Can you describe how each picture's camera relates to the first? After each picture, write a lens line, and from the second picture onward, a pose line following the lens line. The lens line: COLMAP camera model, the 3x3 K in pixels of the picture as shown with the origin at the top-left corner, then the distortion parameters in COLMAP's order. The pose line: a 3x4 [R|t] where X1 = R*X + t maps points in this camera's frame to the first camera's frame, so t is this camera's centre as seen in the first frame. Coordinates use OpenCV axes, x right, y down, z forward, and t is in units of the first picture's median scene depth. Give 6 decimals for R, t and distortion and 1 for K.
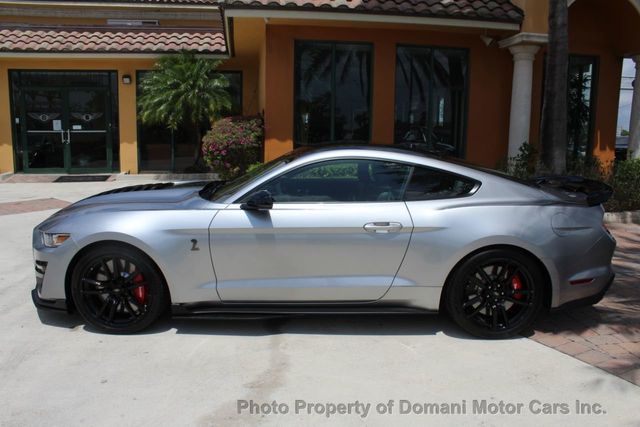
lens RADIAL K [[527.7, 0, 315.0], [0, 527.7, 223.6], [0, 0, 1]] dist [-0.166729, 0.142815]
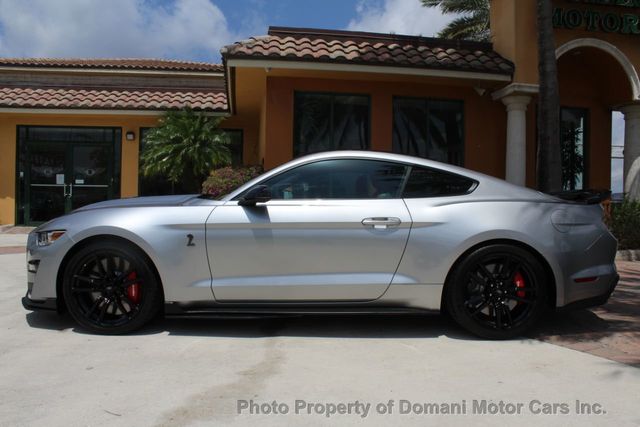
lens RADIAL K [[526.0, 0, 312.6], [0, 526.0, 223.3], [0, 0, 1]] dist [-0.160693, 0.131896]
pose [[0.999990, 0.003567, -0.002507, 0.000808], [-0.003888, 0.989800, -0.142411, 0.054652], [0.001974, 0.142420, 0.989804, 0.008243]]
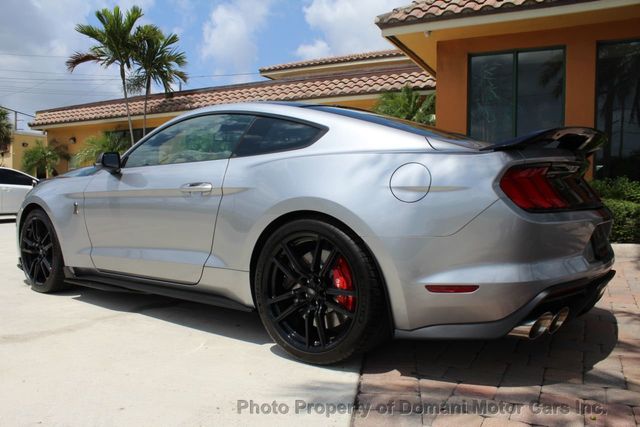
lens RADIAL K [[526.0, 0, 312.6], [0, 526.0, 223.3], [0, 0, 1]] dist [-0.160693, 0.131896]
pose [[0.810724, 0.031934, -0.584557, 0.269941], [-0.102748, 0.990774, -0.088376, 0.040535], [0.576342, 0.131711, 0.806525, 0.171188]]
